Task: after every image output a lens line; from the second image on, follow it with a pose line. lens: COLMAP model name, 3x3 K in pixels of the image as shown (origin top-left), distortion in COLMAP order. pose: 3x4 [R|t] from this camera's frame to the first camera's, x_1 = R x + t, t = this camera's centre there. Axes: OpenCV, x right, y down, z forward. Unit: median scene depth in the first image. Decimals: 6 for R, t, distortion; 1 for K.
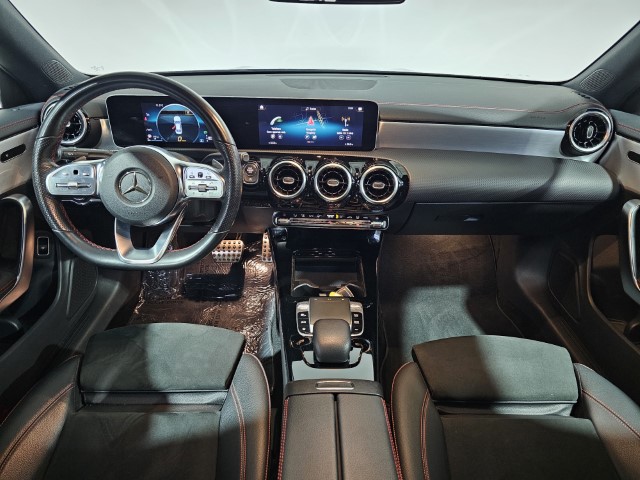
lens RADIAL K [[411.9, 0, 322.8], [0, 411.9, 240.0], [0, 0, 1]] dist [-0.003015, 0.003396]
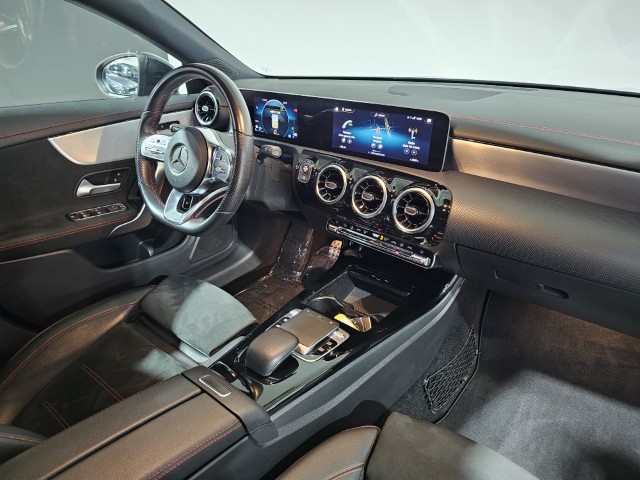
lens RADIAL K [[411.9, 0, 317.9], [0, 411.9, 240.4], [0, 0, 1]] dist [-0.003015, 0.003396]
pose [[0.767631, 0.263937, -0.584020, 0.463719], [-0.287535, 0.956234, 0.054219, -0.062207], [0.572771, 0.126306, 0.809926, 0.212634]]
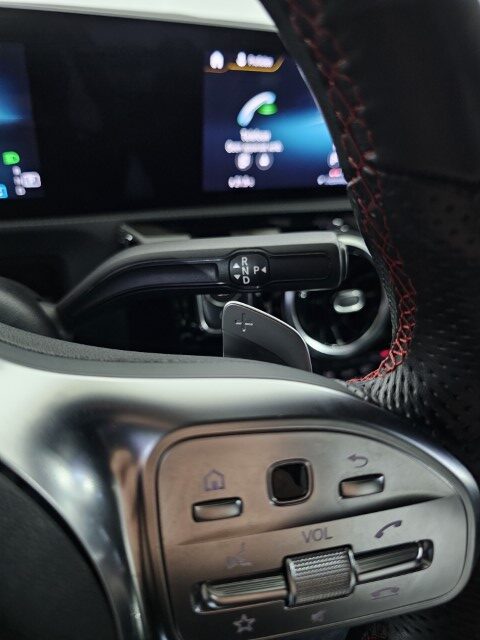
lens RADIAL K [[454.8, 0, 240.0], [0, 454.8, 319.9], [0, 0, 1]] dist [-0.054143, -0.000875]
pose [[0.921233, -0.166245, 0.351698, -0.268083], [0.138539, 0.985015, 0.102722, -0.169080], [-0.363505, -0.045907, 0.930461, 0.677952]]
